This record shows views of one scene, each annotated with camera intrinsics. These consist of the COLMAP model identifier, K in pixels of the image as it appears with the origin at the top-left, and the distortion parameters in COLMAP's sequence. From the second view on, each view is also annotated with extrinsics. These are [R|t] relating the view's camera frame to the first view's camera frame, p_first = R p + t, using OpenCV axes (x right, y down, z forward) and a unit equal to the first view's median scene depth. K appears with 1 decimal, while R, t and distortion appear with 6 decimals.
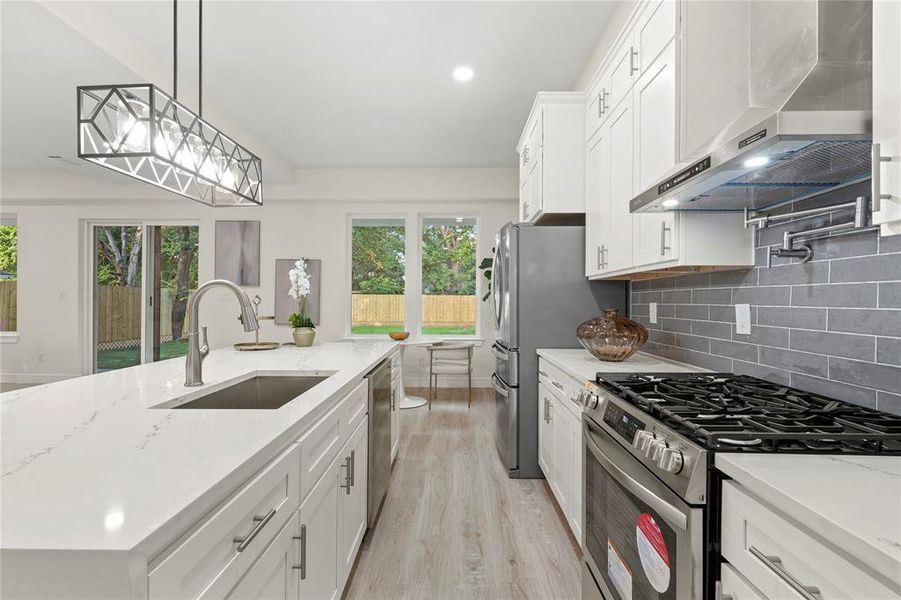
lens RADIAL K [[412.2, 0, 451.0], [0, 412.2, 297.6], [0, 0, 1]] dist [0.001867, 0.001143]
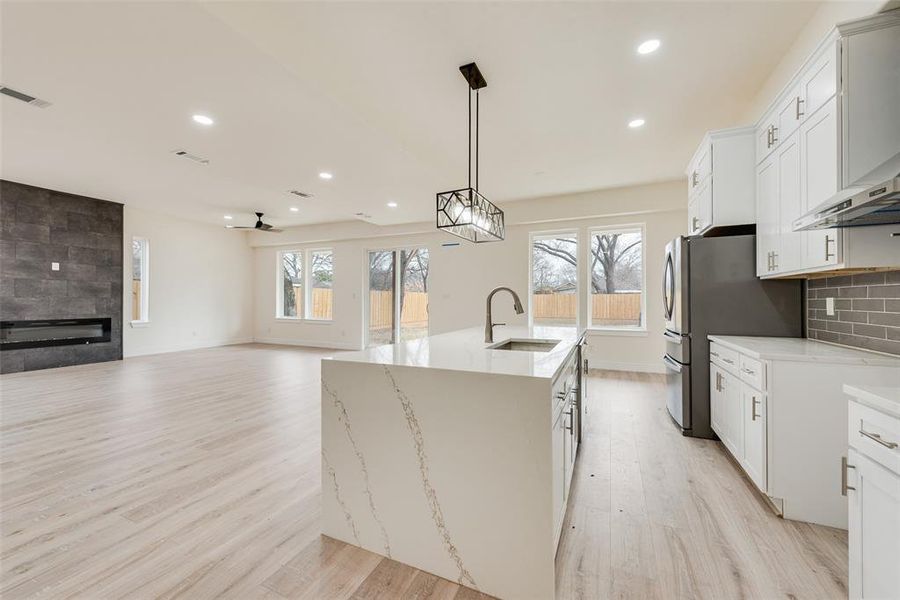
lens RADIAL K [[354.0, 0, 447.7], [0, 354.0, 295.2], [0, 0, 1]] dist [0.007008, -0.000141]
pose [[0.914096, -0.009492, -0.405387, -0.087811], [0.007714, 0.999952, -0.006021, 0.003152], [0.405424, 0.002376, 0.914126, -0.357259]]
